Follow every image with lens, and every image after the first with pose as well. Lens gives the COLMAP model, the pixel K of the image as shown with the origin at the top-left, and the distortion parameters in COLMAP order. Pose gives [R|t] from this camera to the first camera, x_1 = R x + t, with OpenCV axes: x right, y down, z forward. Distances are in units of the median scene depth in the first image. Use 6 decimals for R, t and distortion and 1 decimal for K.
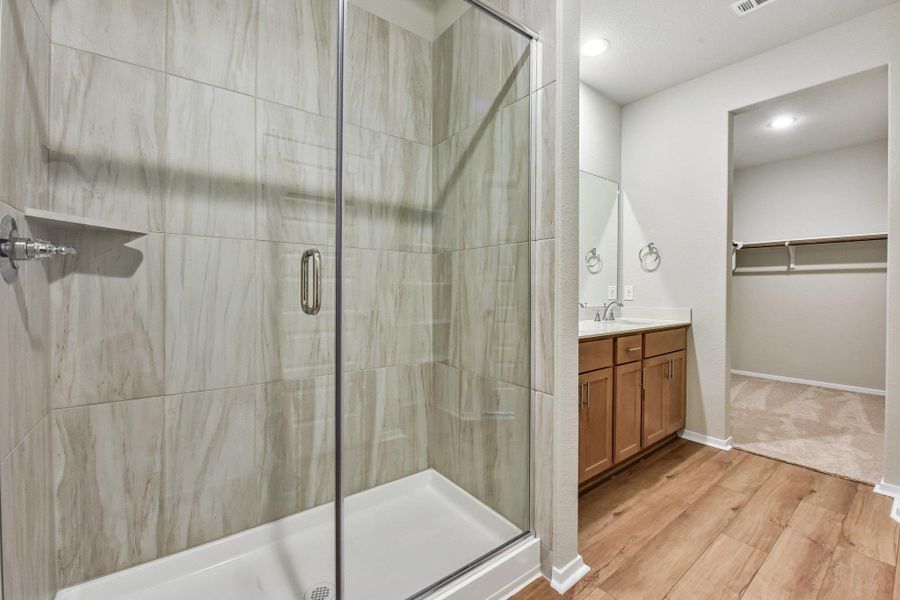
lens RADIAL K [[372.0, 0, 483.6], [0, 372.0, 290.4], [0, 0, 1]] dist [-0.018653, -0.000491]
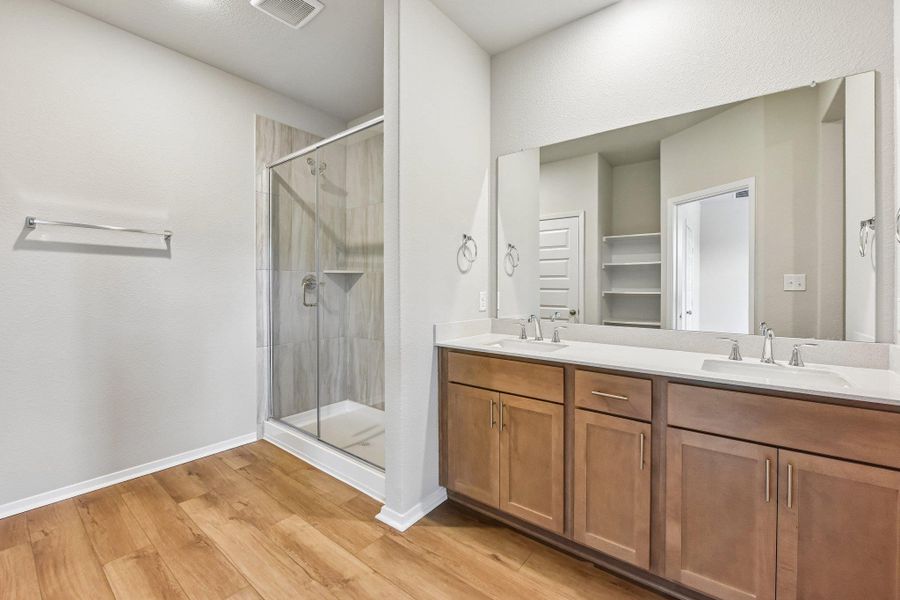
lens RADIAL K [[388.3, 0, 453.6], [0, 388.3, 301.7], [0, 0, 1]] dist [-0.017486, -0.000180]
pose [[0.211544, 0.033022, -0.976811, 0.788592], [-0.003304, 0.999448, 0.033072, -0.022349], [0.977363, -0.003769, 0.211536, 0.457637]]
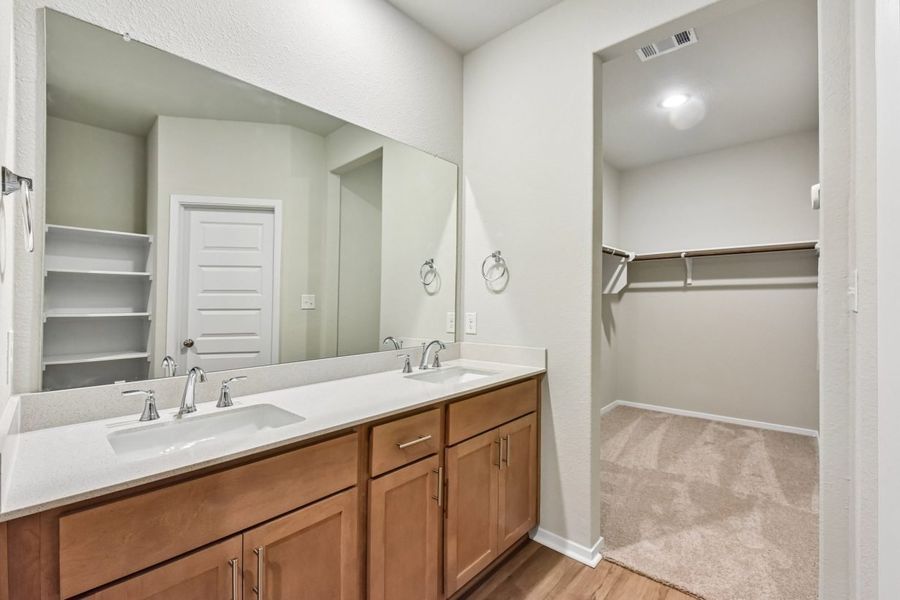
lens RADIAL K [[372.2, 0, 456.4], [0, 372.2, 302.7], [0, 0, 1]] dist [-0.016938, -0.000119]
pose [[0.991818, -0.009057, 0.127341, 0.312721], [0.008851, 0.999958, 0.002191, -0.037647], [-0.127356, -0.001046, 0.991857, 0.347992]]
